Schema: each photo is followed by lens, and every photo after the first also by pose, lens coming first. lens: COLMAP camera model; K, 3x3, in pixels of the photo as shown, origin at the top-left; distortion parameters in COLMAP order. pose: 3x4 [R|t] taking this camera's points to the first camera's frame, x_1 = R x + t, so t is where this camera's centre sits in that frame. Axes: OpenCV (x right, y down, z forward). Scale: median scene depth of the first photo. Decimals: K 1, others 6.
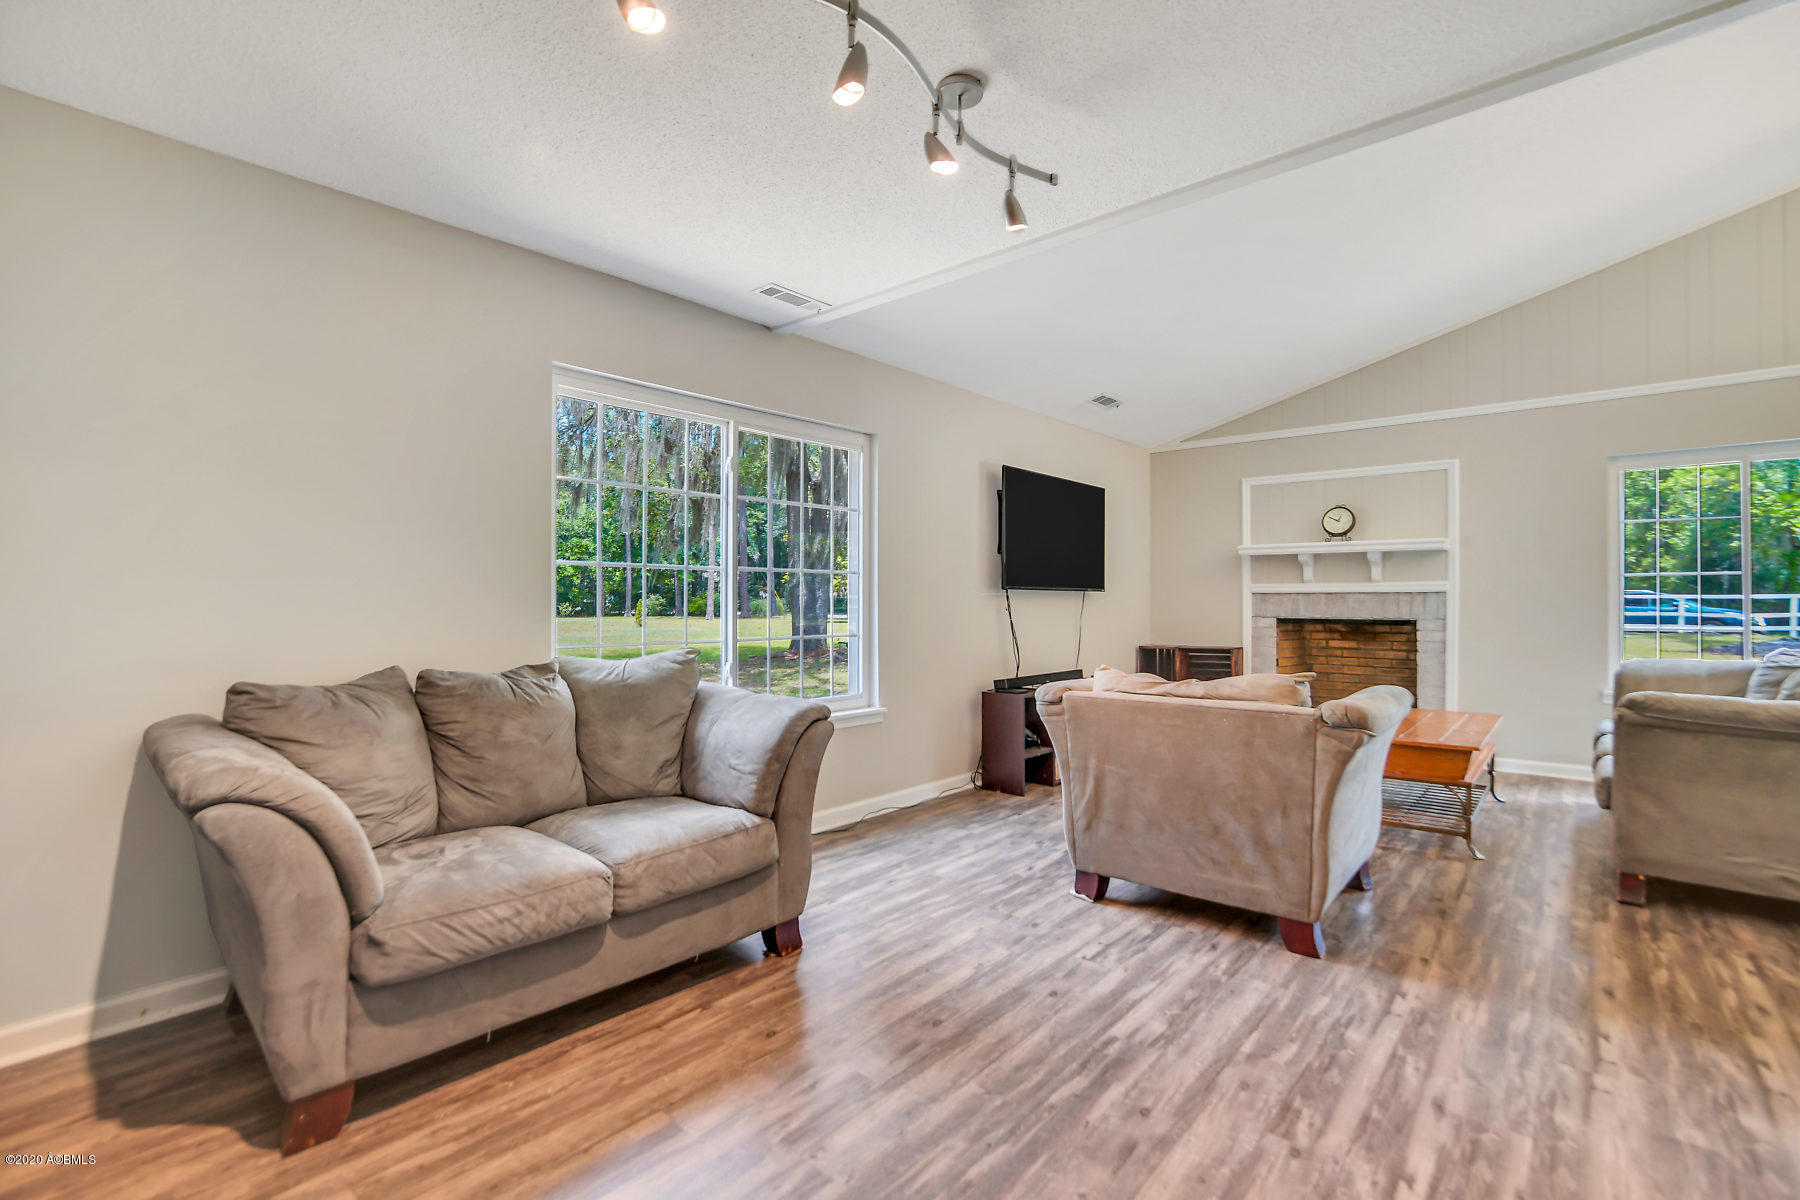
lens RADIAL K [[806.9, 0, 891.7], [0, 806.9, 602.6], [0, 0, 1]] dist [-0.033179, 0.005874]
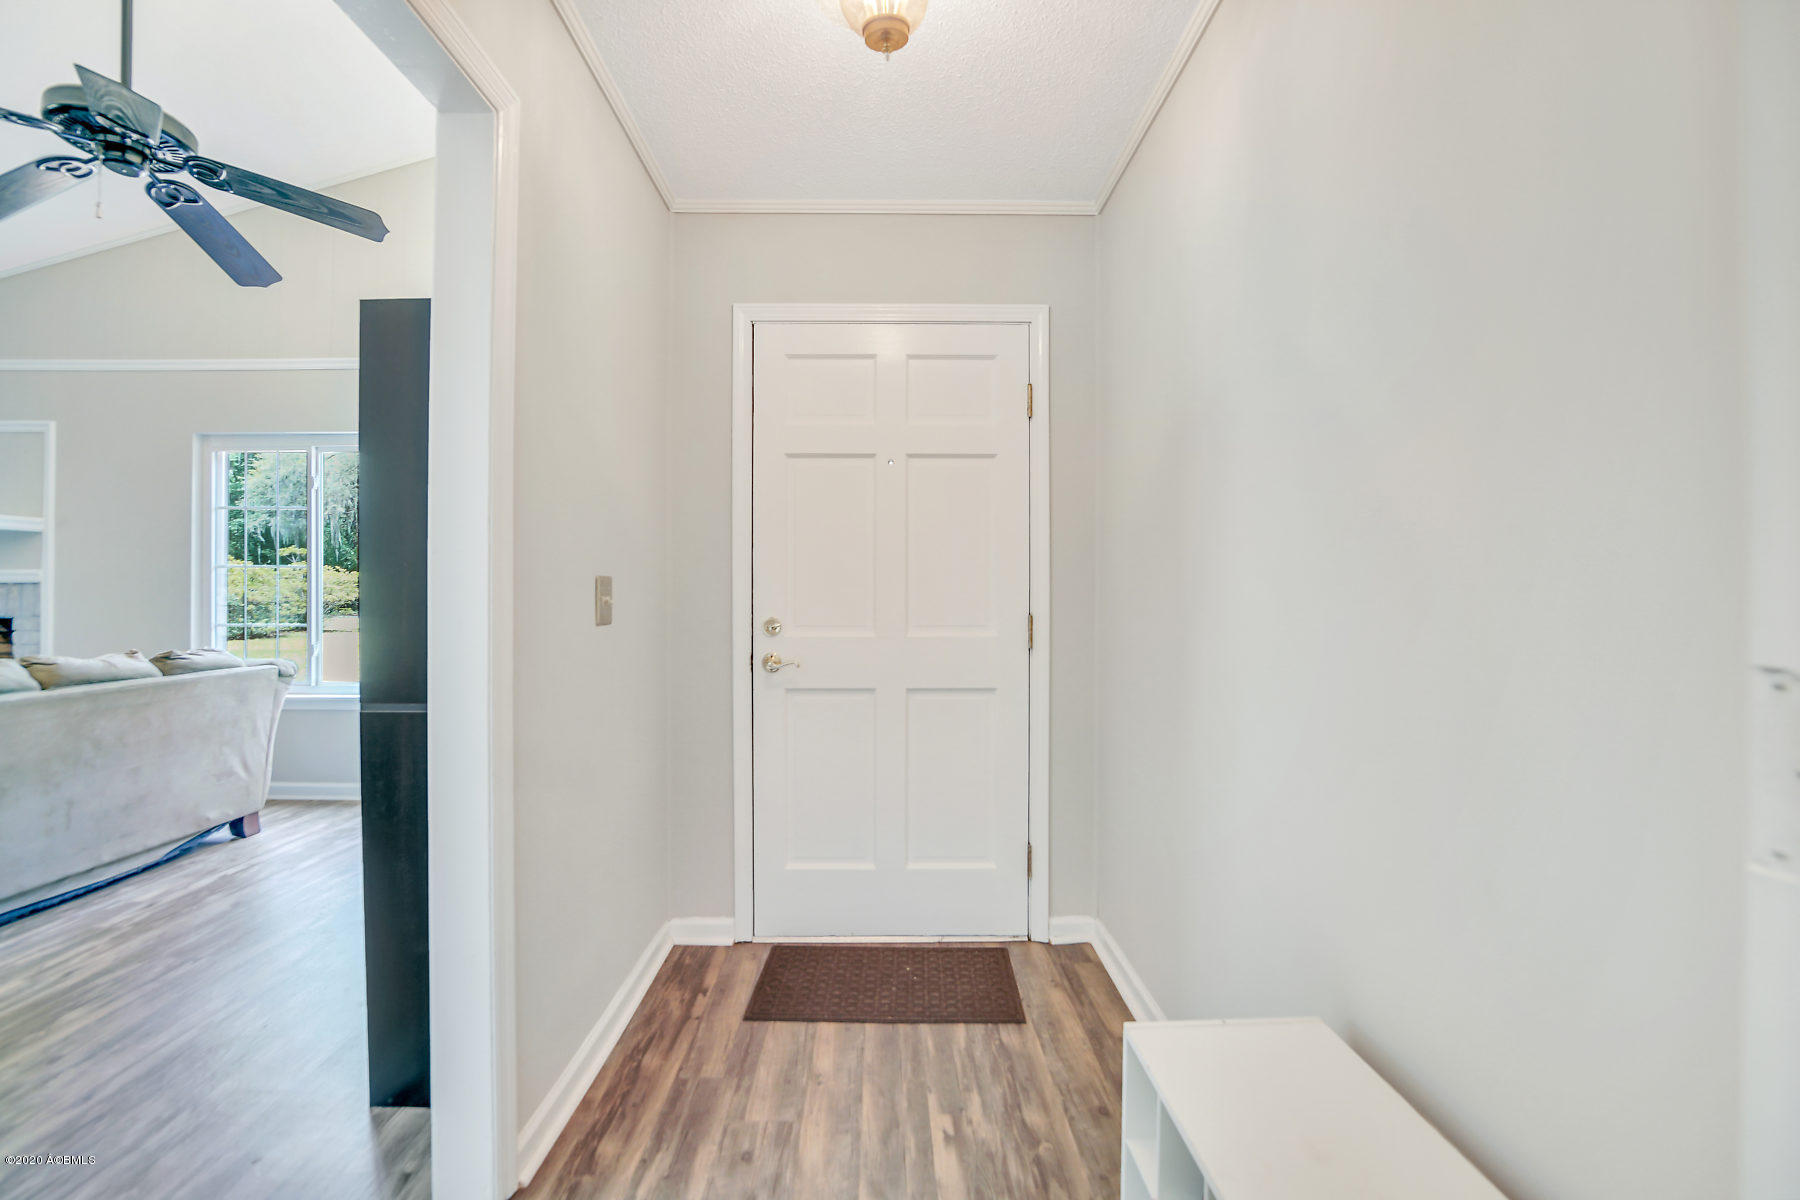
lens RADIAL K [[806.9, 0, 907.0], [0, 806.9, 594.3], [0, 0, 1]] dist [-0.033179, 0.005874]
pose [[0.737645, 0.003307, 0.675181, 1.089551], [-0.001237, 0.999993, -0.003547, 0.000436], [-0.675188, 0.001782, 0.737644, -0.254912]]
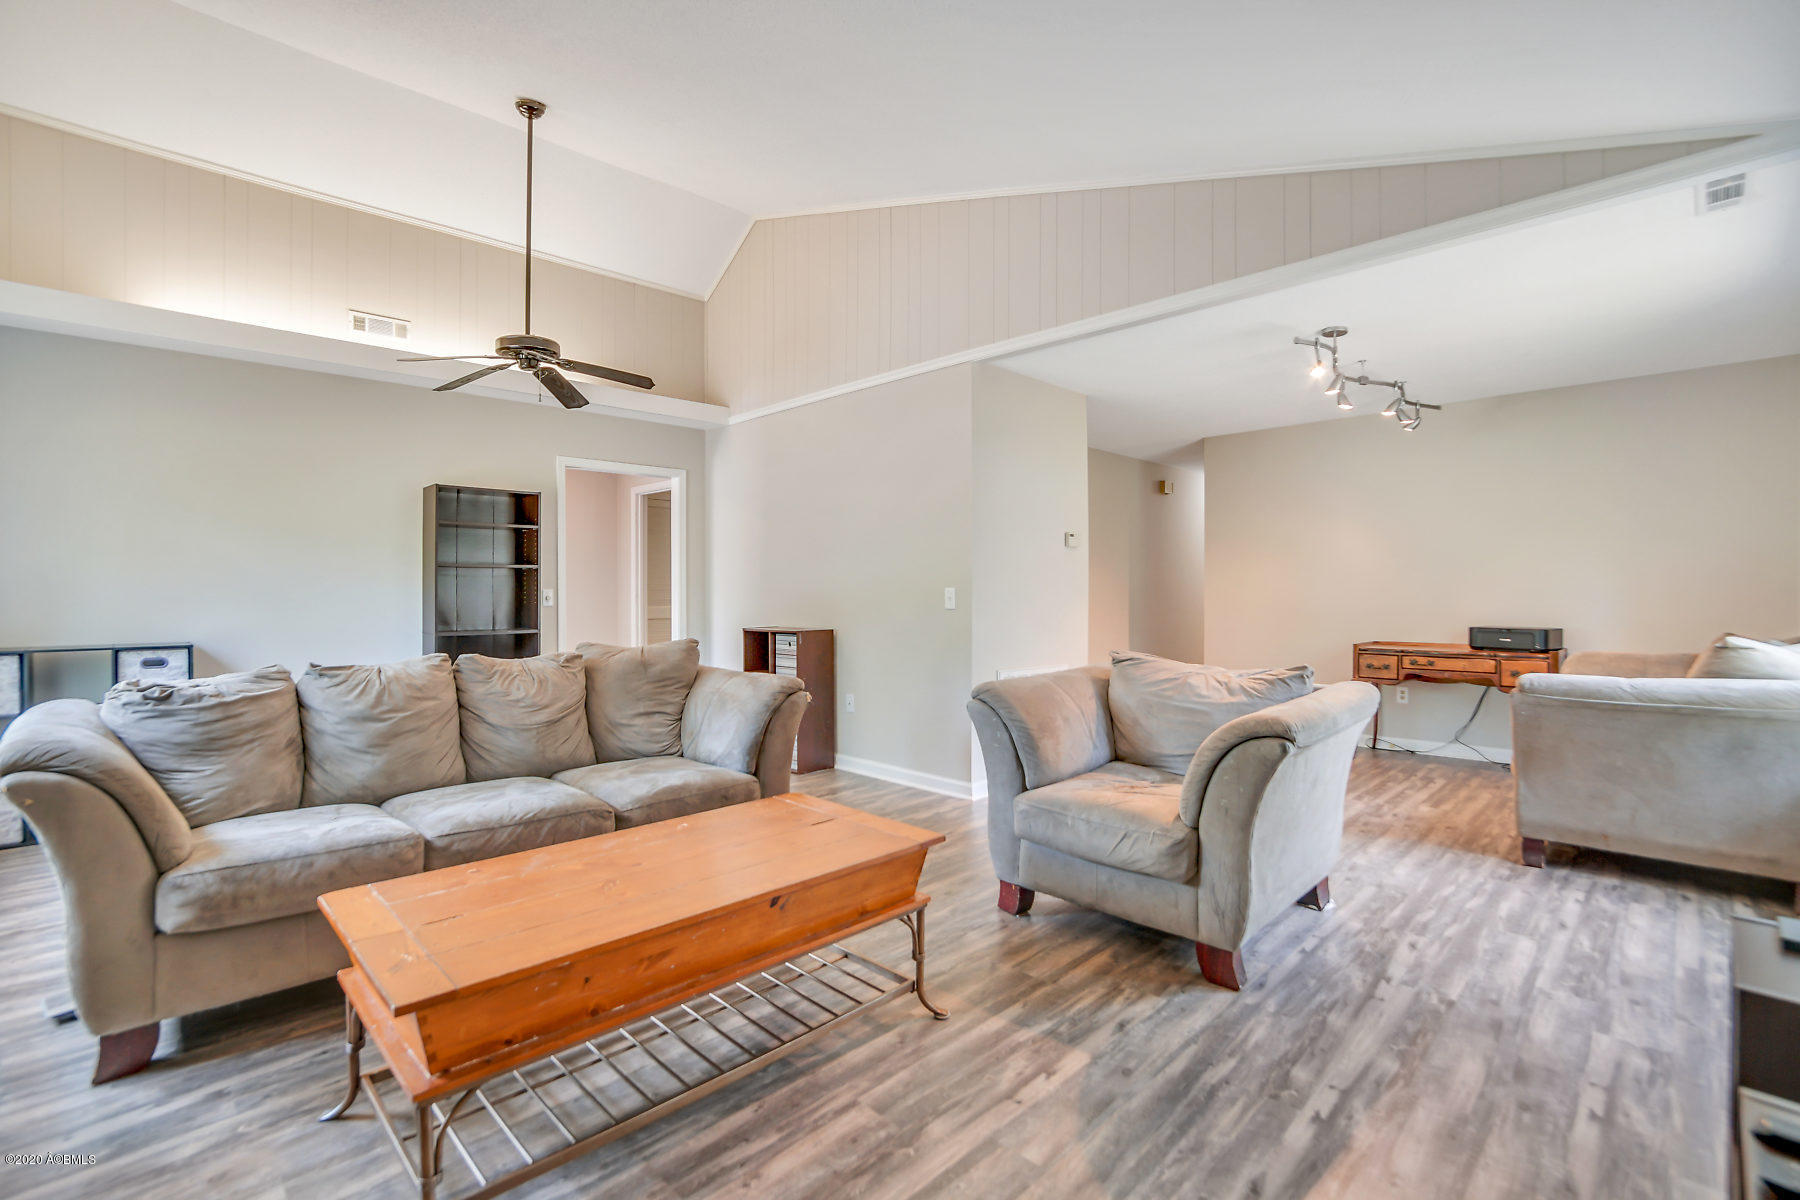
lens RADIAL K [[806.9, 0, 895.4], [0, 806.9, 584.1], [0, 0, 1]] dist [-0.033179, 0.005874]
pose [[-0.998033, 0.005654, 0.062443, 0.515734], [0.005402, 0.999977, -0.004210, -0.008313], [-0.062465, -0.003865, -0.998040, 1.499785]]
